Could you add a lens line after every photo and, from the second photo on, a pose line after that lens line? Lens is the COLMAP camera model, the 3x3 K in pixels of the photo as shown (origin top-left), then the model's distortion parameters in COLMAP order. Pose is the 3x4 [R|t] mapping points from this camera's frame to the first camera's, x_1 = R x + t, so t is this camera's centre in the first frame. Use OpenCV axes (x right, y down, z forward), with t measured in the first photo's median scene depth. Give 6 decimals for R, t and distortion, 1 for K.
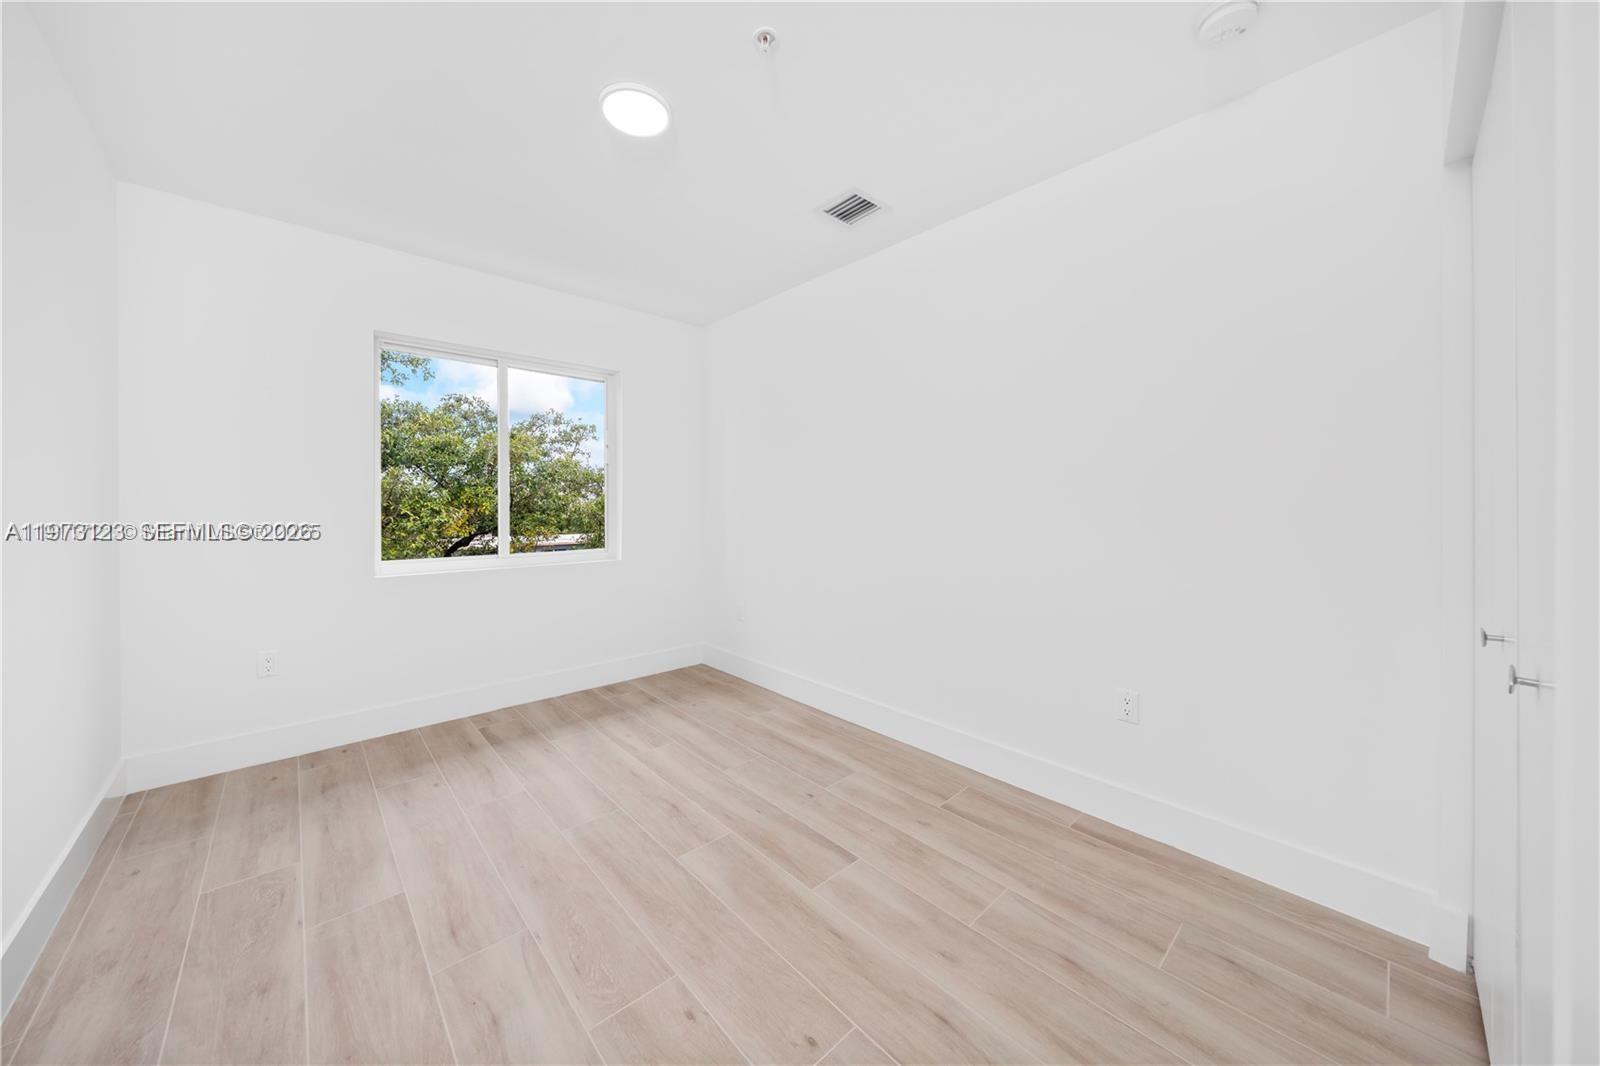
lens RADIAL K [[554.1, 0, 789.1], [0, 554.1, 504.4], [0, 0, 1]] dist [-0.004338, 0.000486]
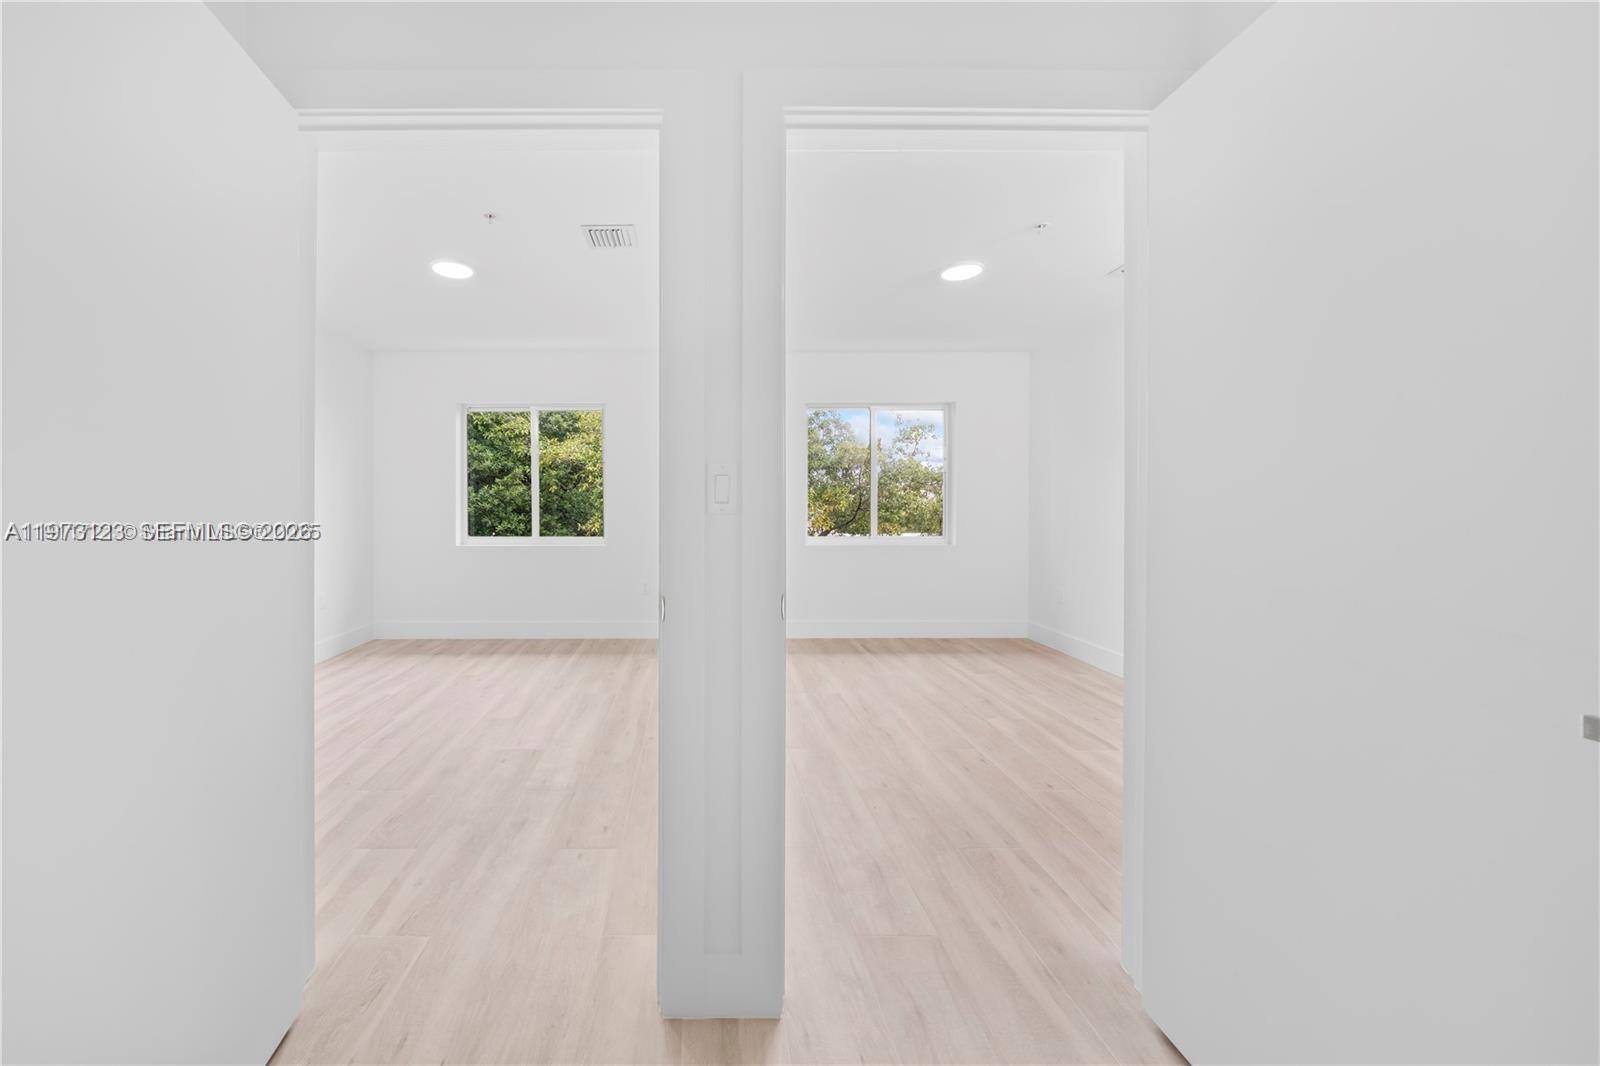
lens RADIAL K [[554.1, 0, 713.8], [0, 554.1, 502.3], [0, 0, 1]] dist [-0.004338, 0.000486]
pose [[0.754423, 0.004690, -0.656371, 0.152213], [-0.005040, 0.999986, 0.001353, -0.001424], [0.656369, 0.002288, 0.754437, -0.444747]]
